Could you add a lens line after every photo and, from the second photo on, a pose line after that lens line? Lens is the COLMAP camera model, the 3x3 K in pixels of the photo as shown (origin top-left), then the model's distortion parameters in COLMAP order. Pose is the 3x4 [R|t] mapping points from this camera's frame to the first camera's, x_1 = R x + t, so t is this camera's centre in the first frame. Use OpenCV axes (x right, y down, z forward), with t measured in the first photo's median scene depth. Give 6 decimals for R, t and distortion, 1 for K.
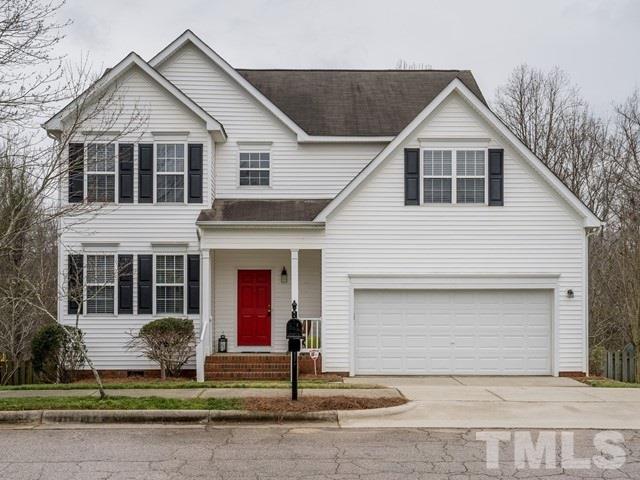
lens RADIAL K [[843.1, 0, 320.0], [0, 843.1, 240.0], [0, 0, 1]] dist [-0.007367, -0.005570]
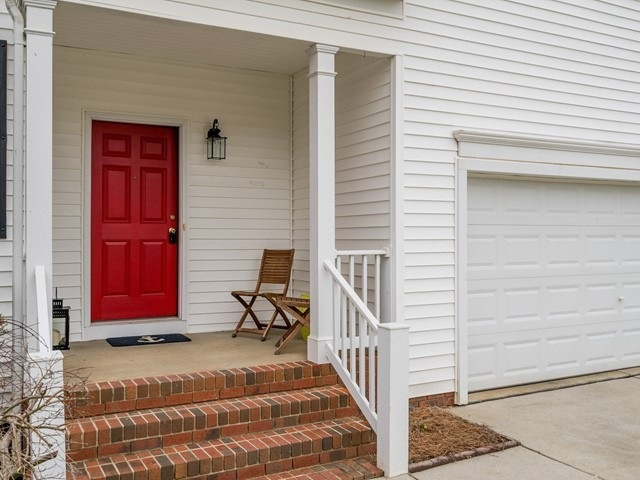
lens RADIAL K [[614.3, 0, 319.9], [0, 614.3, 227.2], [0, 0, 1]] dist [-0.007480, -0.002283]
pose [[0.893253, 0.002270, 0.449548, -0.140438], [-0.036457, 0.997059, 0.067405, 0.065895], [-0.448073, -0.076599, 0.890709, 0.772736]]
